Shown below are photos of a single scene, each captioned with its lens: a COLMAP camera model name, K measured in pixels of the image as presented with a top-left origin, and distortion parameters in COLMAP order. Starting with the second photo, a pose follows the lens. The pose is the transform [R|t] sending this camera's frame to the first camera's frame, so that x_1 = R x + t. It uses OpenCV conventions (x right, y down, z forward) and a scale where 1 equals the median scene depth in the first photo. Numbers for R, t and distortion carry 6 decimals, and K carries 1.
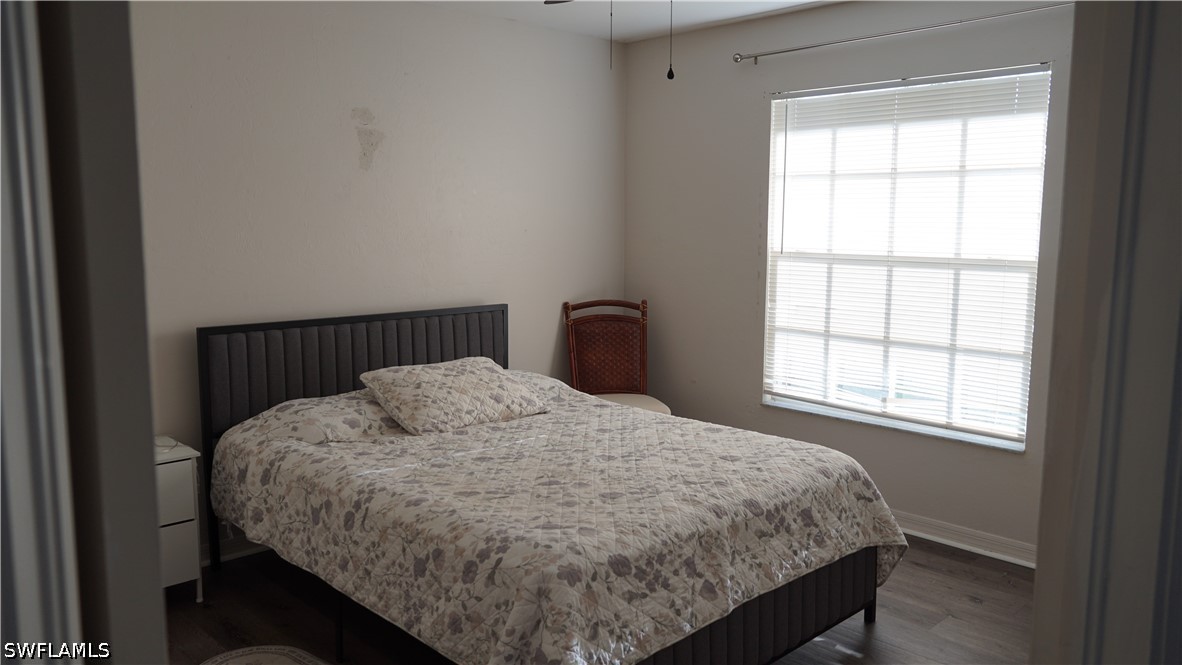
lens RADIAL K [[893.7, 0, 591.0], [0, 893.7, 332.5], [0, 0, 1]] dist [-0.048001, 0.087235]
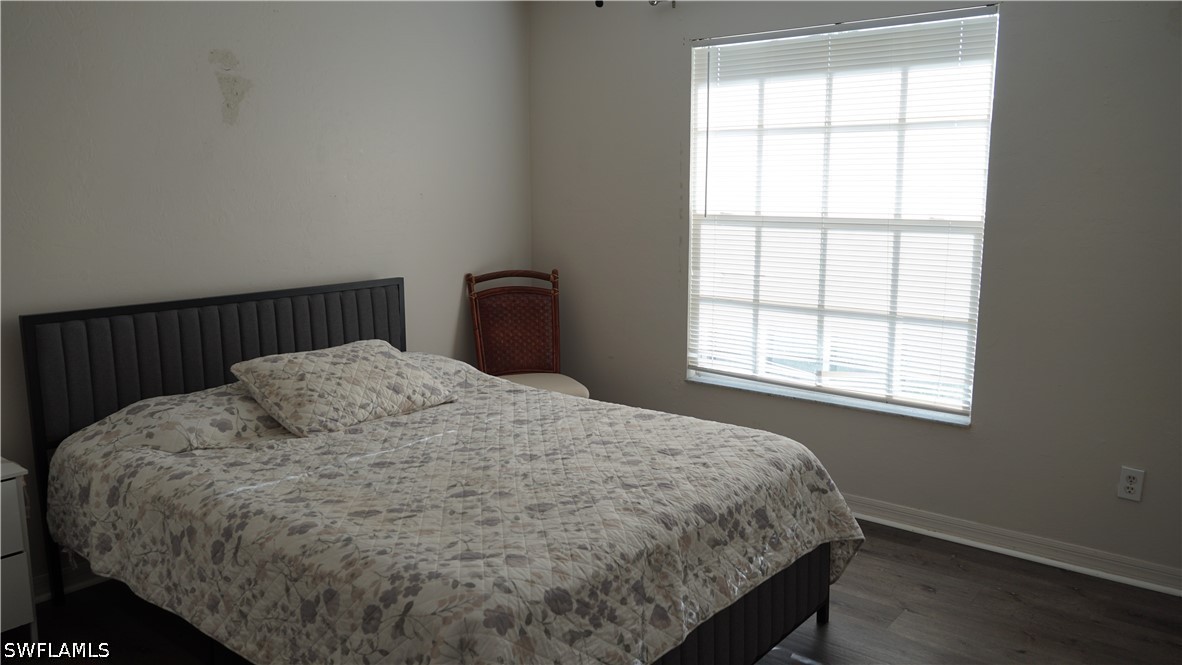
lens RADIAL K [[893.7, 0, 591.0], [0, 893.7, 332.5], [0, 0, 1]] dist [-0.048001, 0.087235]
pose [[0.992726, -0.026998, 0.117328, -0.019476], [0.022462, 0.998955, 0.039806, -0.012003], [-0.118280, -0.036881, 0.992295, 0.138115]]
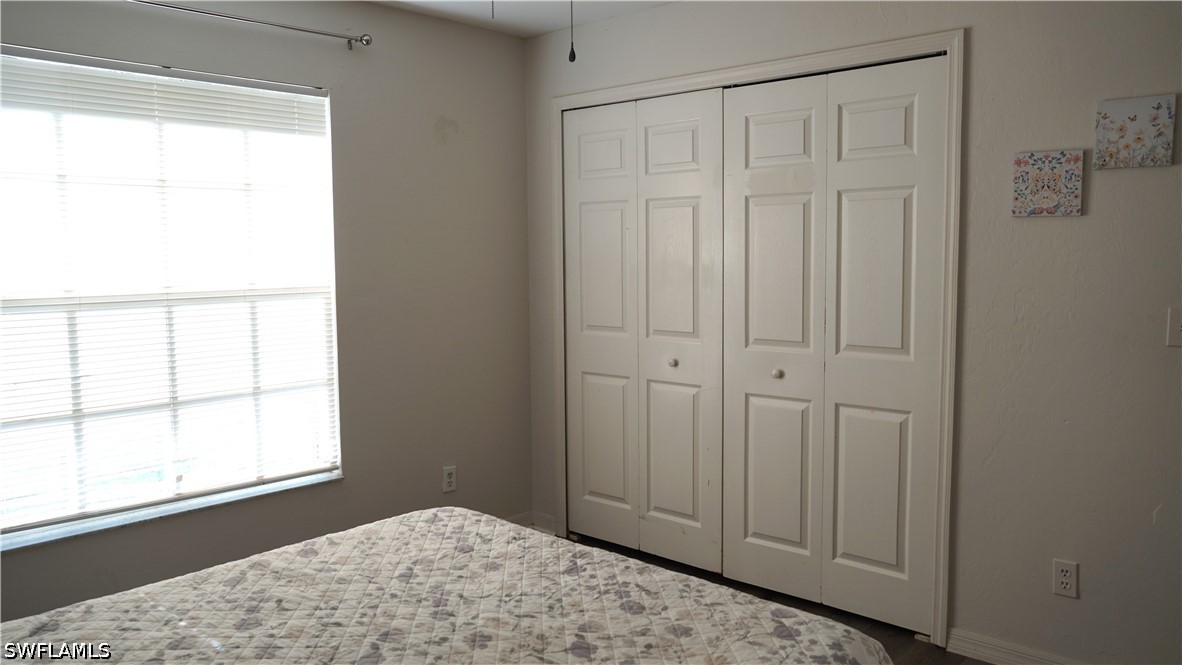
lens RADIAL K [[893.7, 0, 591.0], [0, 893.7, 332.5], [0, 0, 1]] dist [-0.048001, 0.087235]
pose [[-0.060932, -0.098636, 0.993256, -0.578802], [0.133146, 0.985409, 0.106025, -0.108339], [-0.989222, 0.138708, -0.046910, 0.862962]]
